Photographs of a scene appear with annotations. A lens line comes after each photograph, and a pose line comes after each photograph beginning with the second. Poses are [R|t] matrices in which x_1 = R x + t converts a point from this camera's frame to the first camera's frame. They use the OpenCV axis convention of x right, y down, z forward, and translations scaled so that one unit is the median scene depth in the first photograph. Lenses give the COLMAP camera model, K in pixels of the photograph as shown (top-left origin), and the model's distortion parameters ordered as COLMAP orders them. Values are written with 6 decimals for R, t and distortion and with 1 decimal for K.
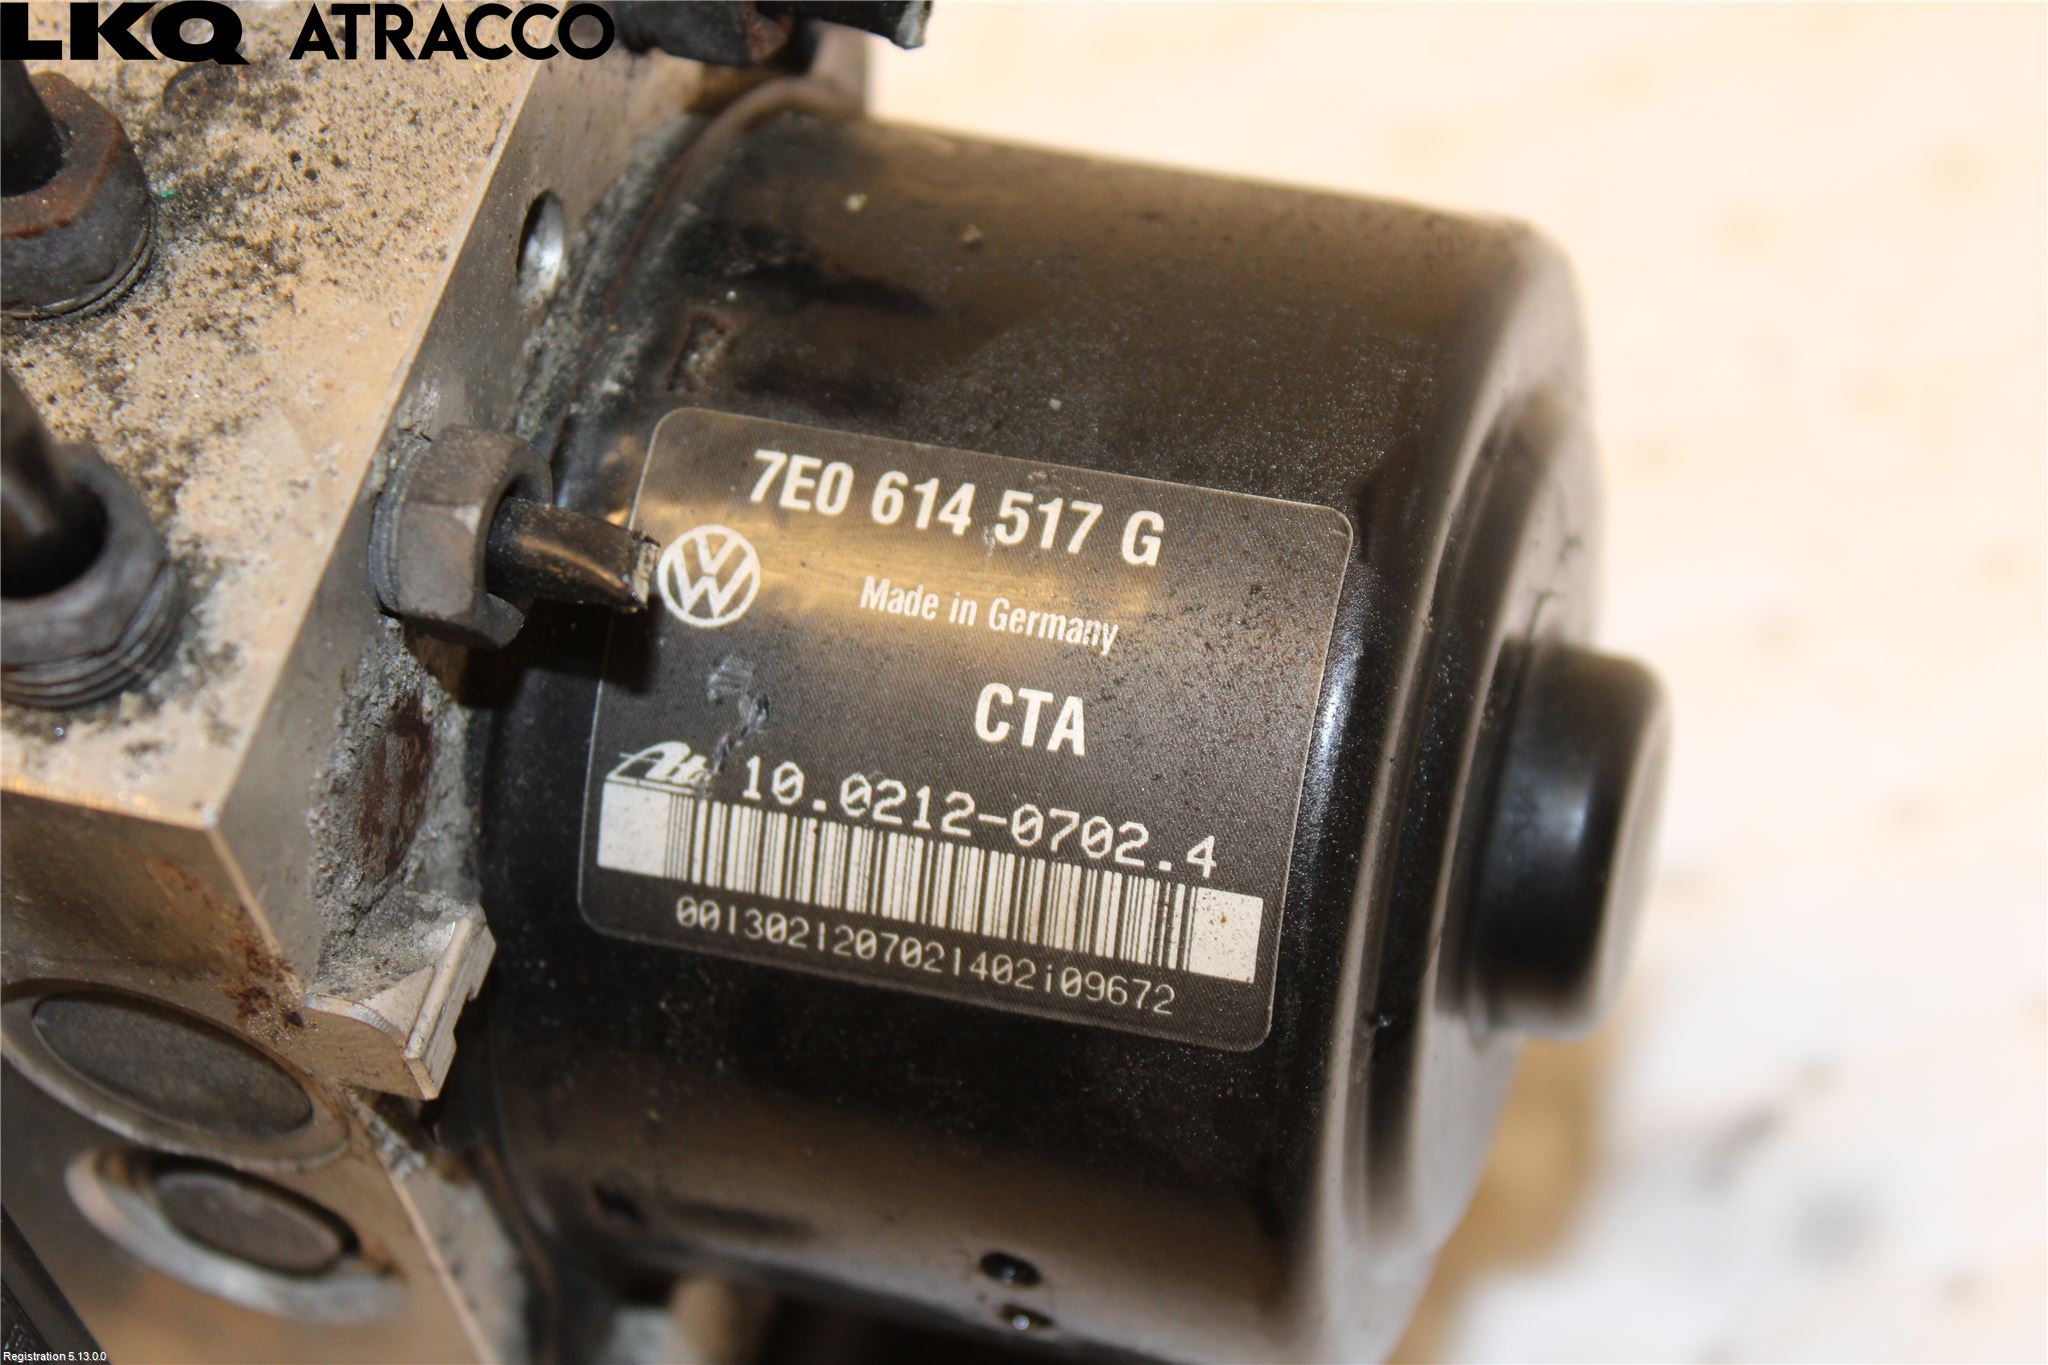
lens RADIAL K [[4438.8, 0, 1024.0], [0, 4438.8, 682.5], [0, 0, 1]] dist [0.035824, 0.244765]
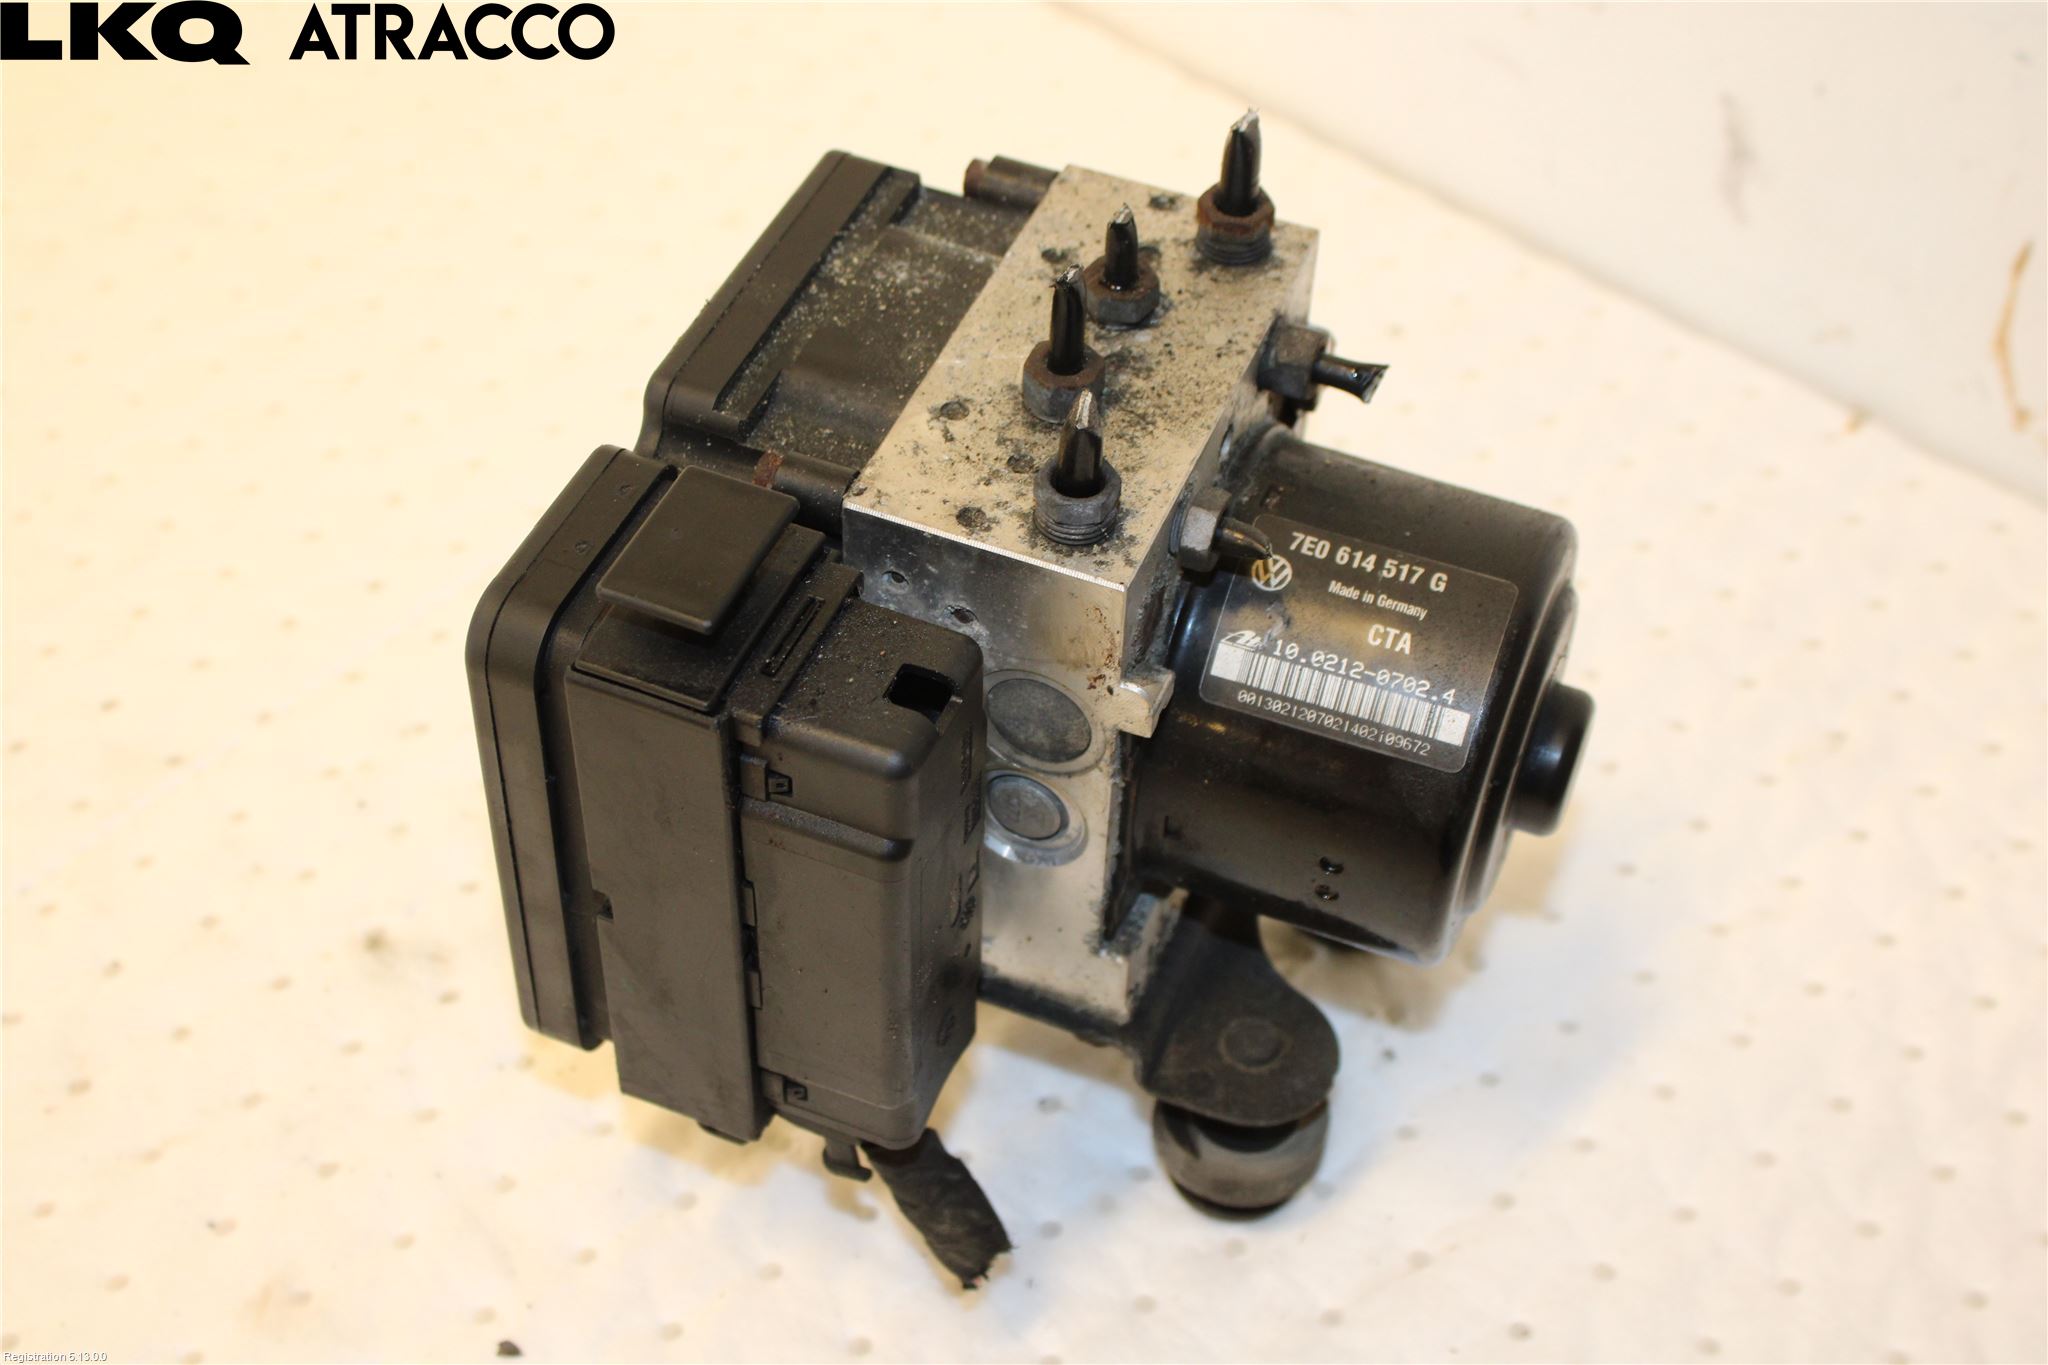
lens RADIAL K [[2895.5, 0, 1024.0], [0, 2895.5, 682.5], [0, 0, 1]] dist [0.001052, -0.012643]
pose [[0.984744, 0.171537, 0.029241, -0.258262], [-0.163385, 0.969282, -0.183843, 0.384935], [-0.059879, 0.176260, 0.982521, -0.679470]]
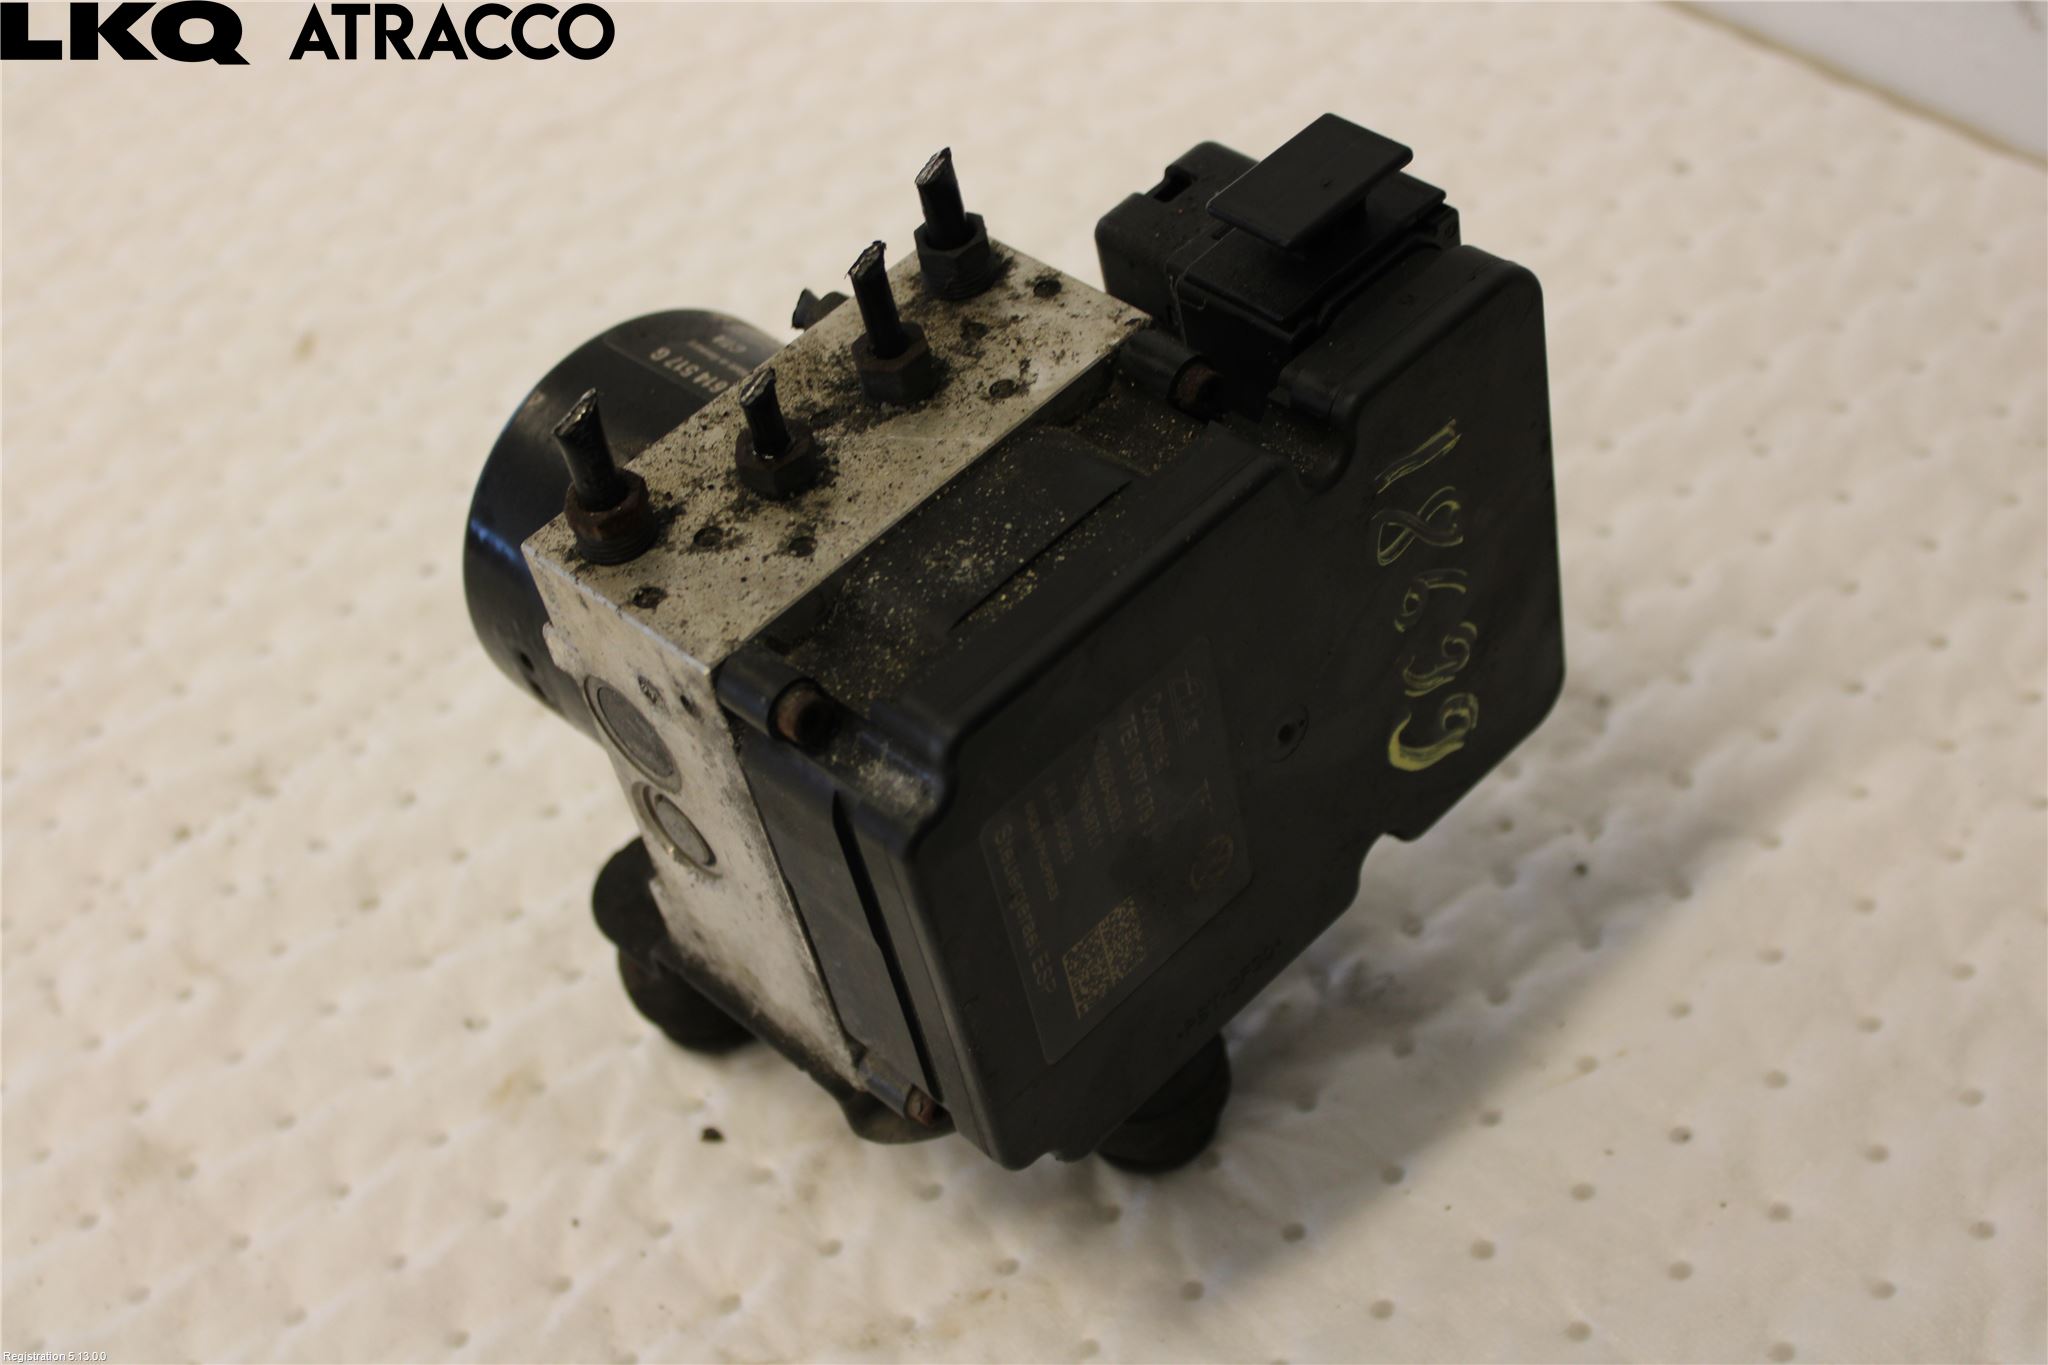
lens RADIAL K [[2895.5, 0, 1024.0], [0, 2895.5, 682.5], [0, 0, 1]] dist [0.001052, -0.012643]
pose [[-0.834120, -0.174174, 0.523362, -1.205990], [0.549821, -0.186774, 0.814133, -1.489301], [-0.044051, 0.966840, 0.251557, 0.716033]]
